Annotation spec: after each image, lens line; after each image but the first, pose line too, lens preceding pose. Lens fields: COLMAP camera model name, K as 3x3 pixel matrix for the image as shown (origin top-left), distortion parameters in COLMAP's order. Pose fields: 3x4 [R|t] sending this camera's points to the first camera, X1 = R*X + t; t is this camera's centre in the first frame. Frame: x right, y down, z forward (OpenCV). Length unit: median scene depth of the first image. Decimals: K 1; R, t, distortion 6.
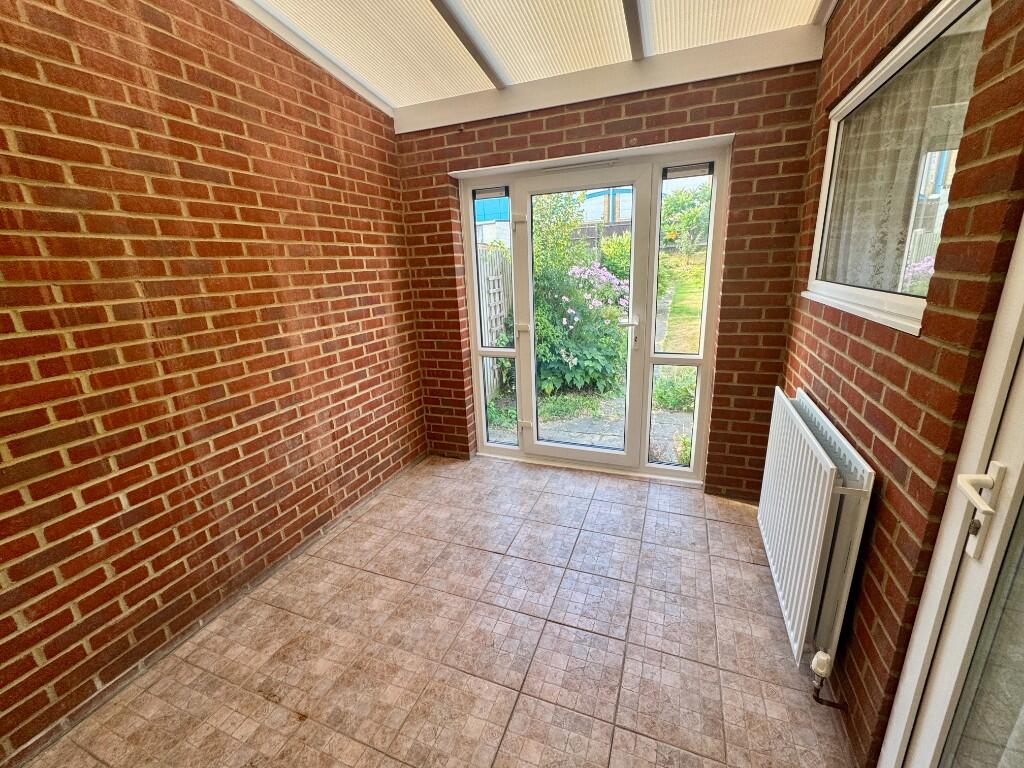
lens RADIAL K [[416.4, 0, 513.2], [0, 416.4, 382.9], [0, 0, 1]] dist [-0.004634, -0.000279]
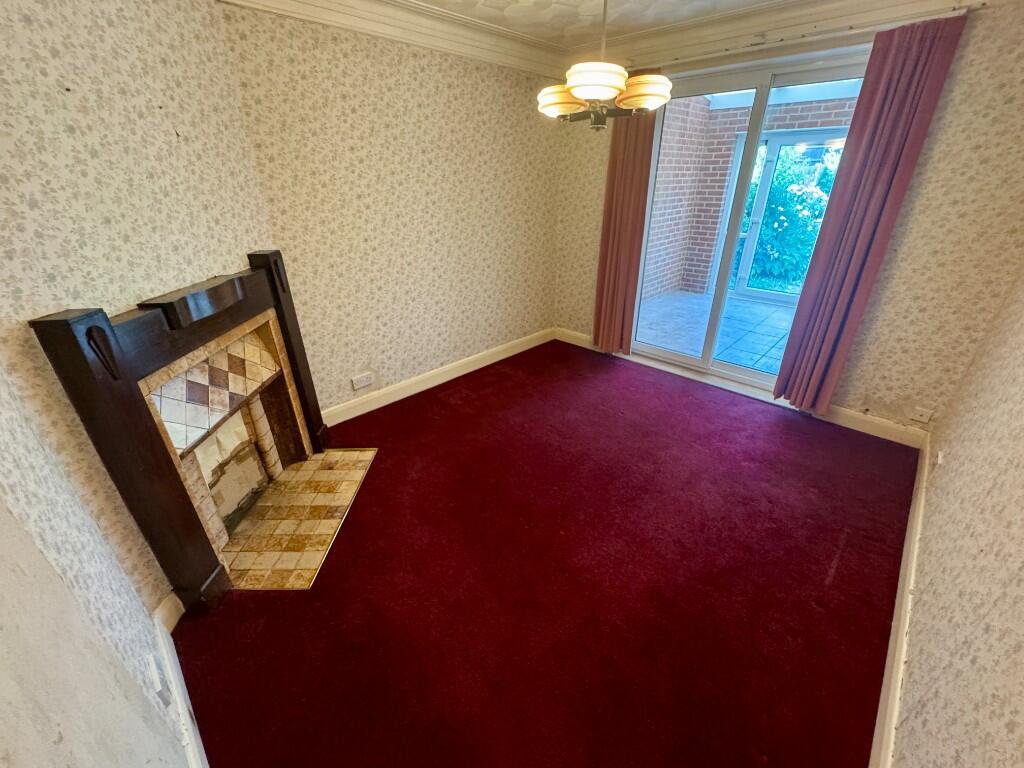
lens RADIAL K [[416.4, 0, 513.9], [0, 416.4, 382.5], [0, 0, 1]] dist [-0.004634, -0.000279]
pose [[0.923657, 0.199613, -0.327127, -0.134279], [-0.131124, 0.966724, 0.219662, 0.180306], [0.360089, -0.159998, 0.919096, -0.730216]]
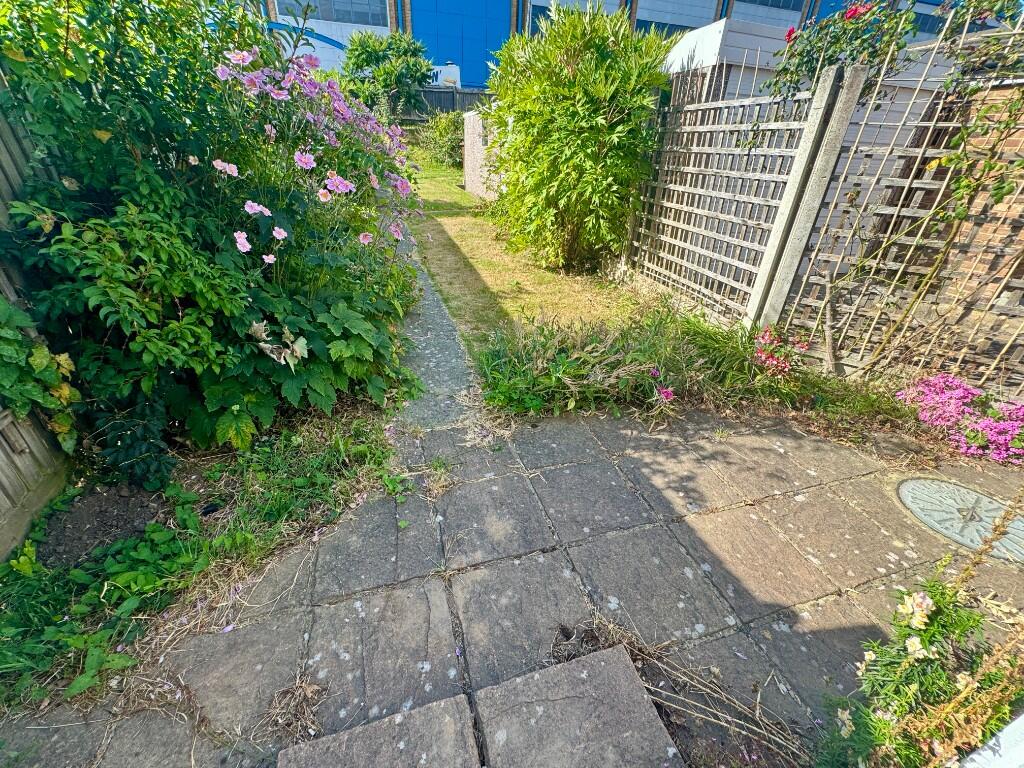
lens RADIAL K [[416.4, 0, 508.2], [0, 416.4, 382.3], [0, 0, 1]] dist [-0.004634, -0.000279]
pose [[0.789968, -0.239399, 0.564481, 0.076732], [0.094885, 0.957268, 0.273194, -0.110246], [-0.605762, -0.162254, 0.778926, 0.589457]]
